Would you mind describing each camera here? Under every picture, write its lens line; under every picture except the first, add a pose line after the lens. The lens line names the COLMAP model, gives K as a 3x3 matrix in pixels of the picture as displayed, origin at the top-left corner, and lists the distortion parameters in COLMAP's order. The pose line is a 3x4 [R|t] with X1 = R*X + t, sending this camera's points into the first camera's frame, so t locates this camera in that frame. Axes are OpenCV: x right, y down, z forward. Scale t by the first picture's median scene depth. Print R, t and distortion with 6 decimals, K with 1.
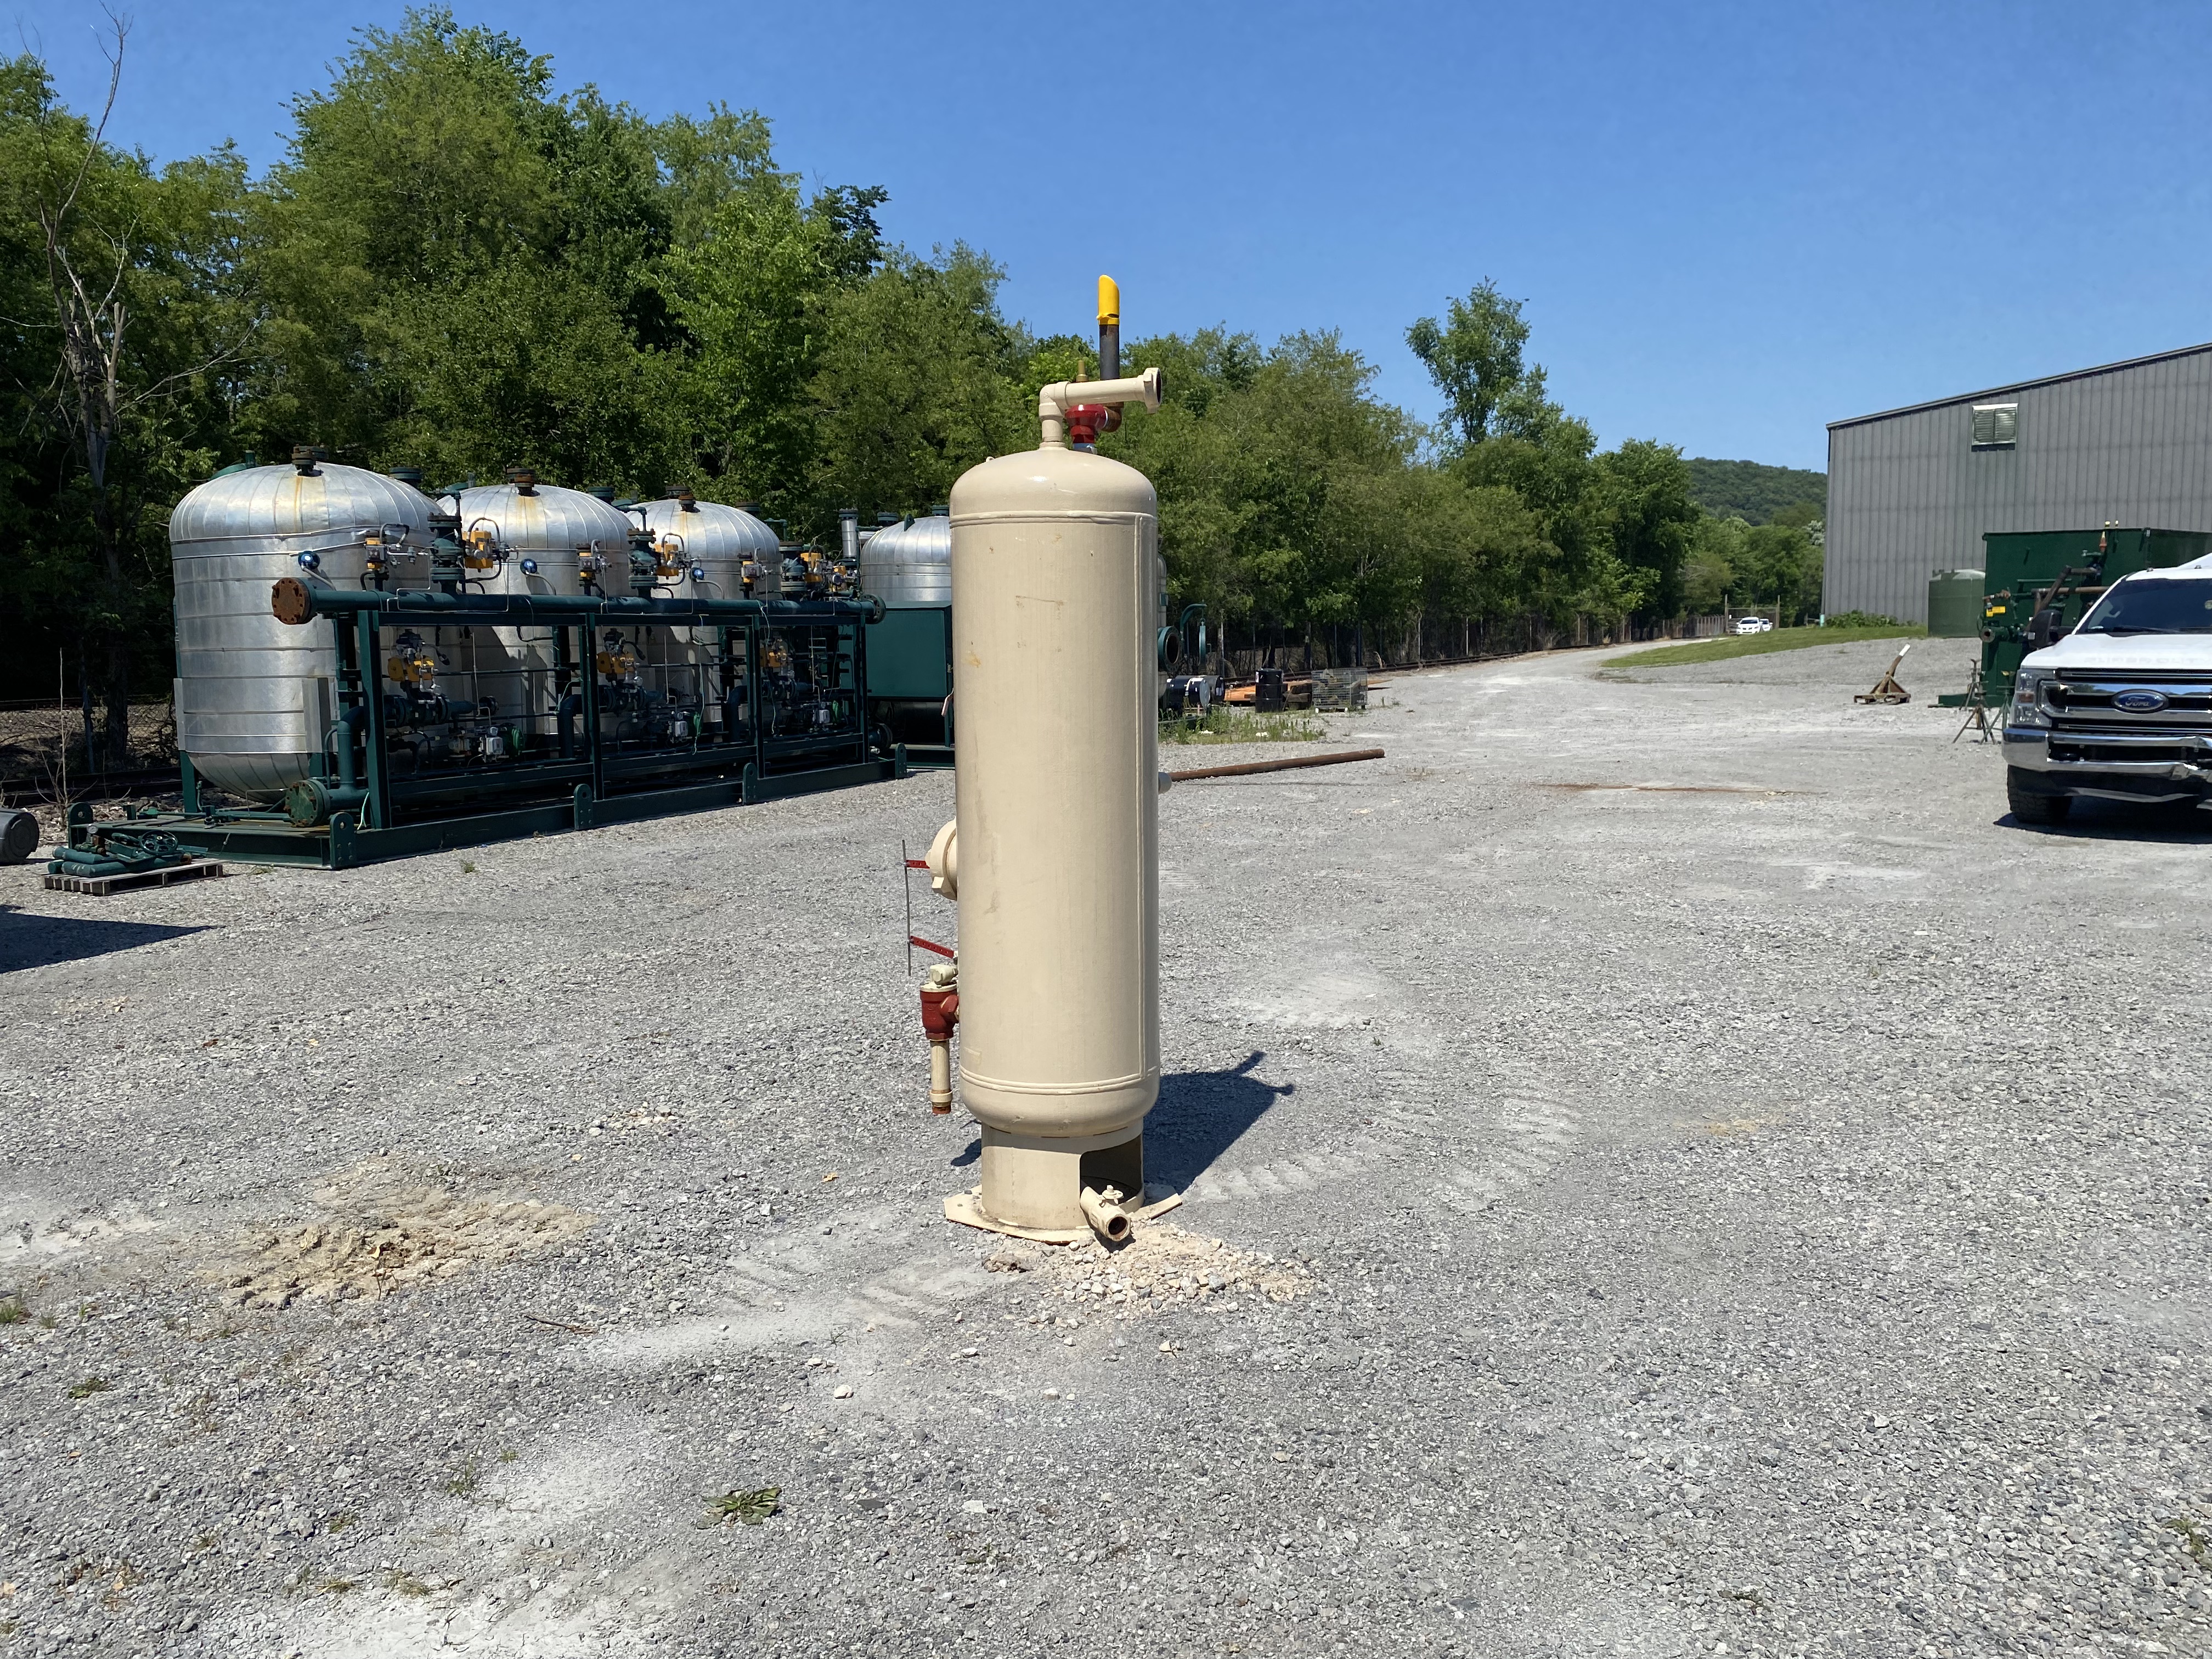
lens RADIAL K [[1658.5, 0, 1135.8], [0, 1658.5, 828.2], [0, 0, 1]] dist [0.101700, -0.148366]
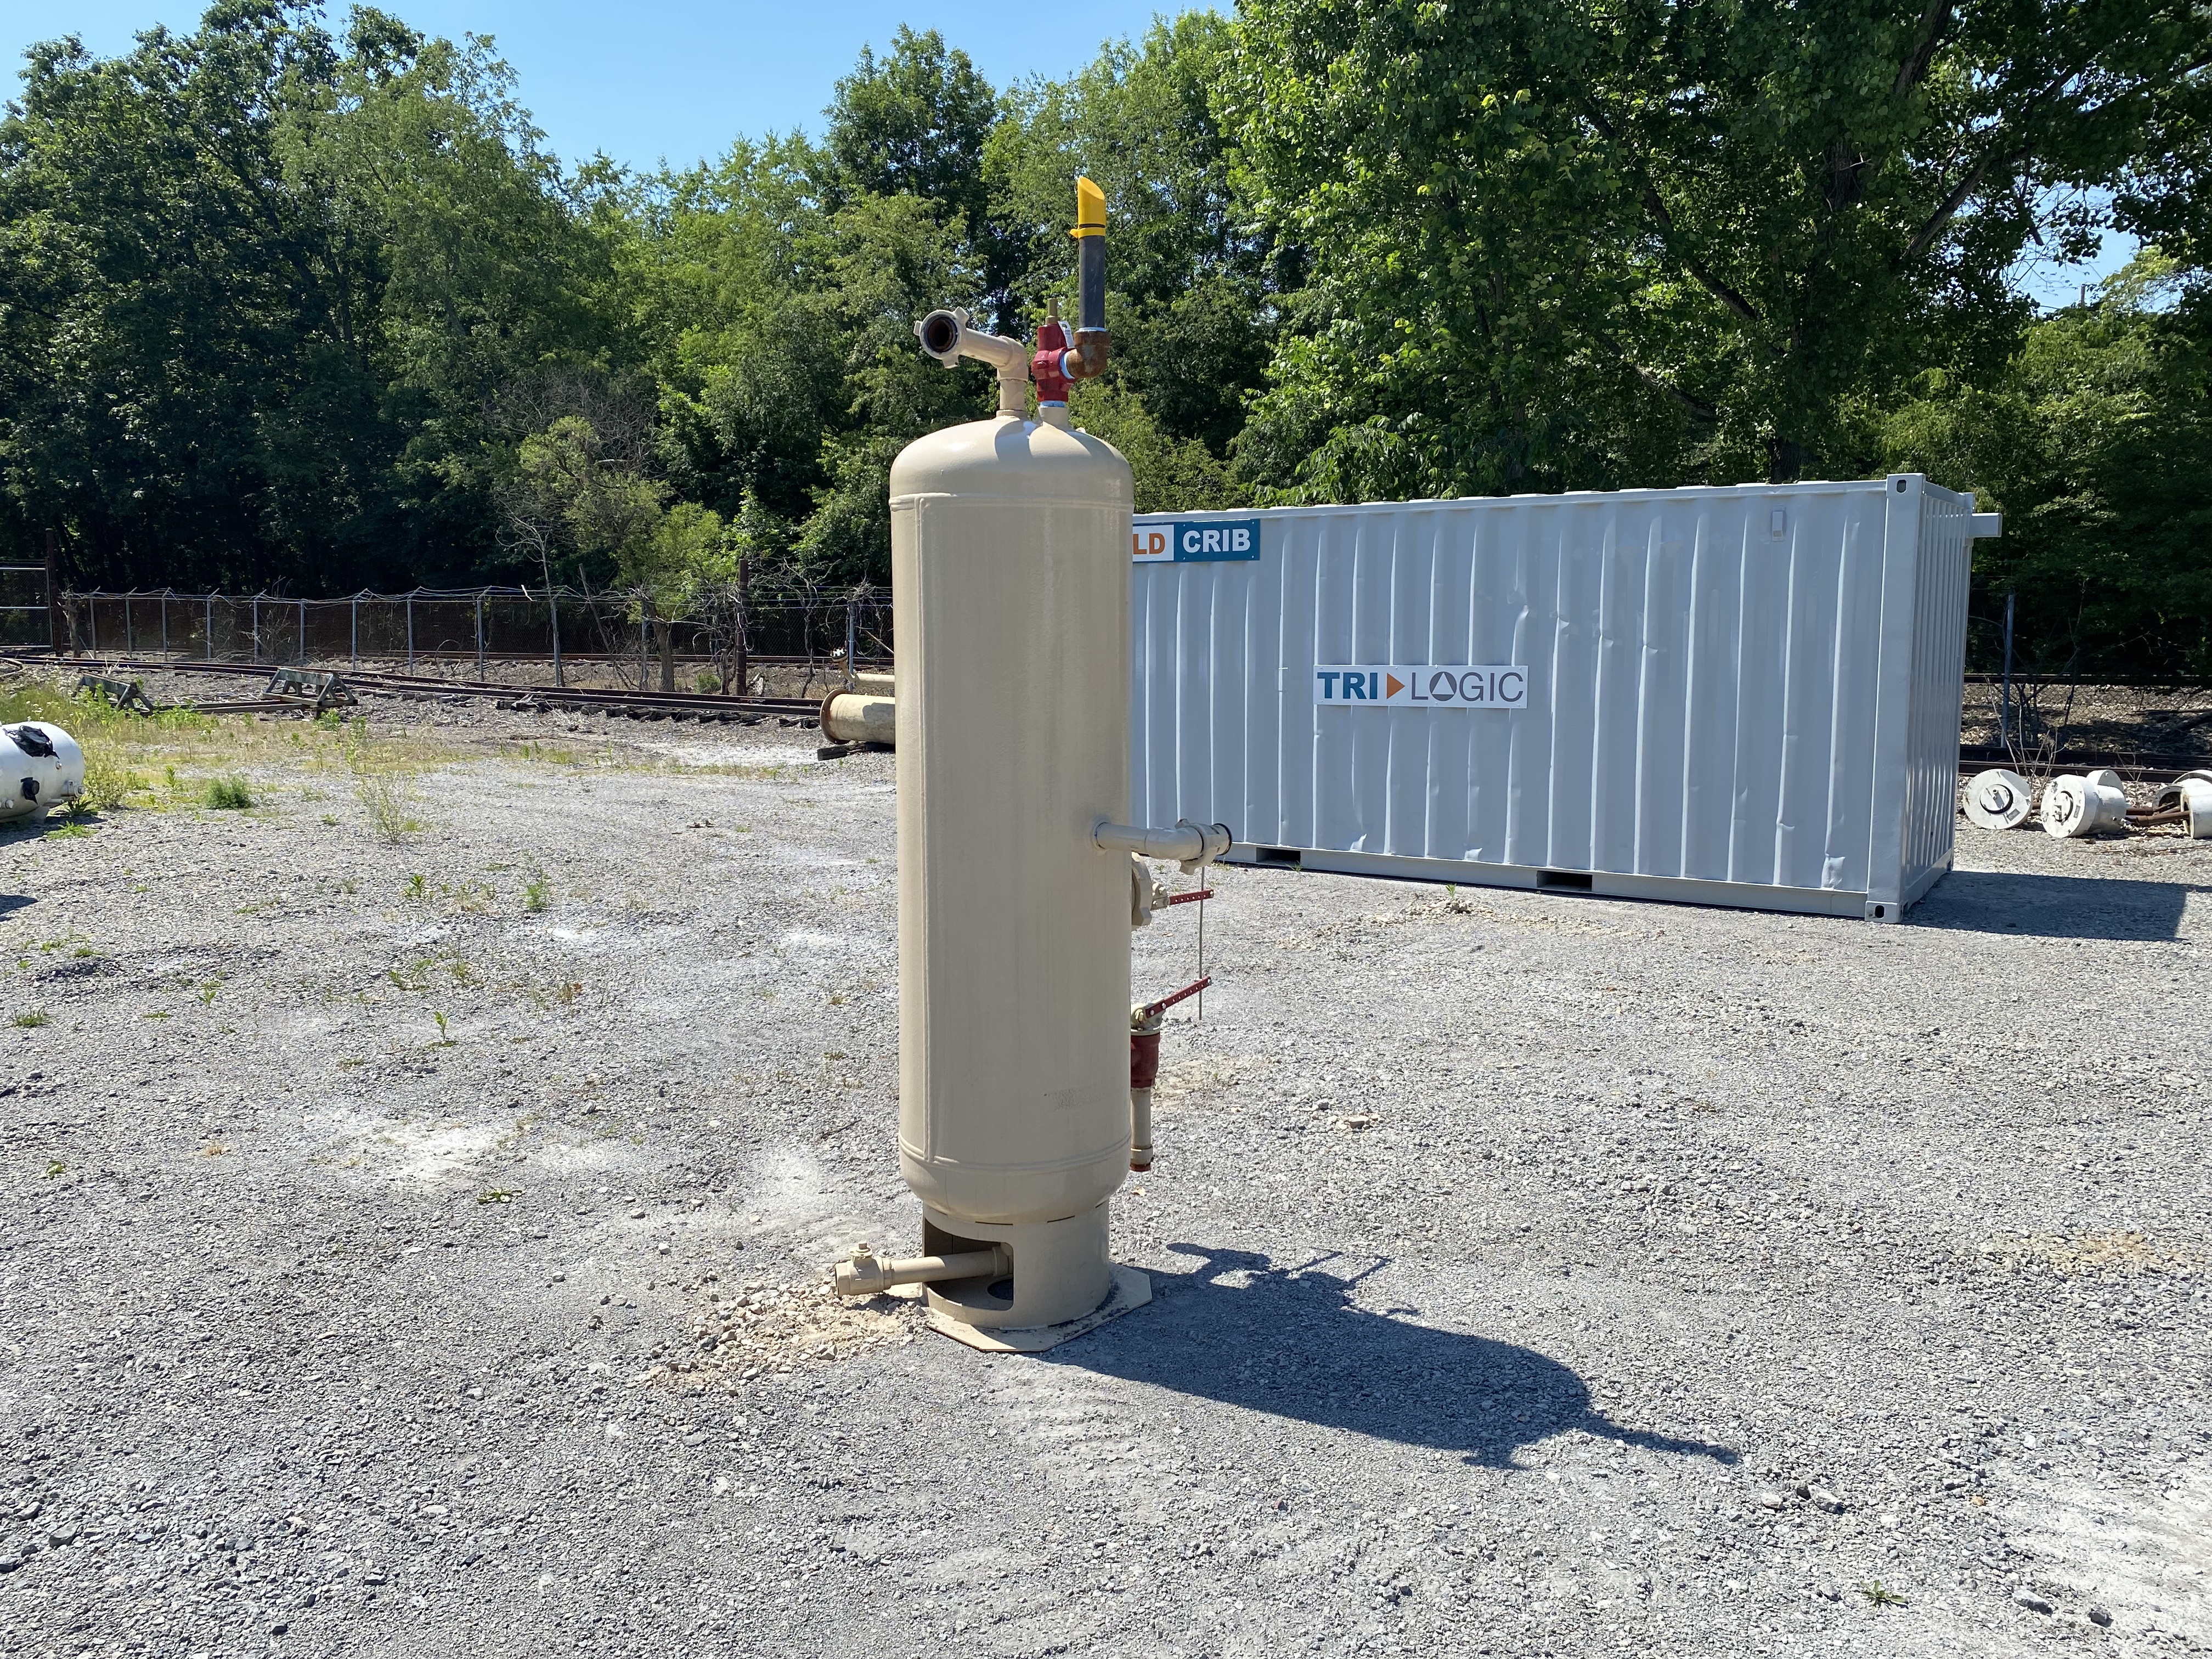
lens RADIAL K [[1691.3, 0, 1106.0], [0, 1691.3, 829.5], [0, 0, 1]] dist [0.020855, -0.028512]
pose [[-0.133731, 0.143804, -0.980529, 0.237948], [-0.107366, 0.981490, 0.158588, -0.047905], [0.985185, 0.126484, -0.115816, 0.339816]]
